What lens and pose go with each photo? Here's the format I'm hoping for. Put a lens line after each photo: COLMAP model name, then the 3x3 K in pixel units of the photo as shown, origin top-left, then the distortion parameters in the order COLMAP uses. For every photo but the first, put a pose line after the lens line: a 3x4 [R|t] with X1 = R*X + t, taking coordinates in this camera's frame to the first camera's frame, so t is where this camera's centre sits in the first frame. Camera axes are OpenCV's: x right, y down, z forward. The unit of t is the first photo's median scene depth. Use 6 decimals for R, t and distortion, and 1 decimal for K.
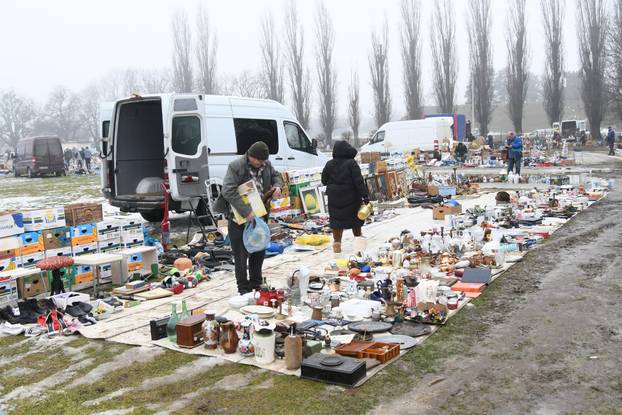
lens RADIAL K [[674.1, 0, 311.0], [0, 674.1, 207.5], [0, 0, 1]] dist [-0.068396, -0.005403]
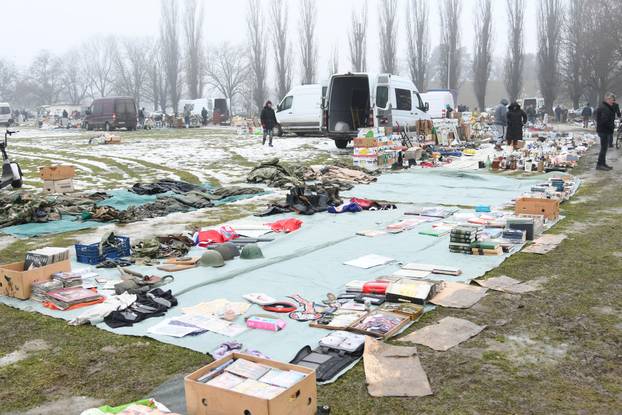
lens RADIAL K [[674.1, 0, 311.0], [0, 674.1, 207.5], [0, 0, 1]] dist [-0.068396, -0.005403]
pose [[0.995852, 0.017333, 0.089316, -0.076704], [-0.021085, 0.998927, 0.041245, 0.016891], [-0.088506, -0.042957, 0.995149, -0.112463]]
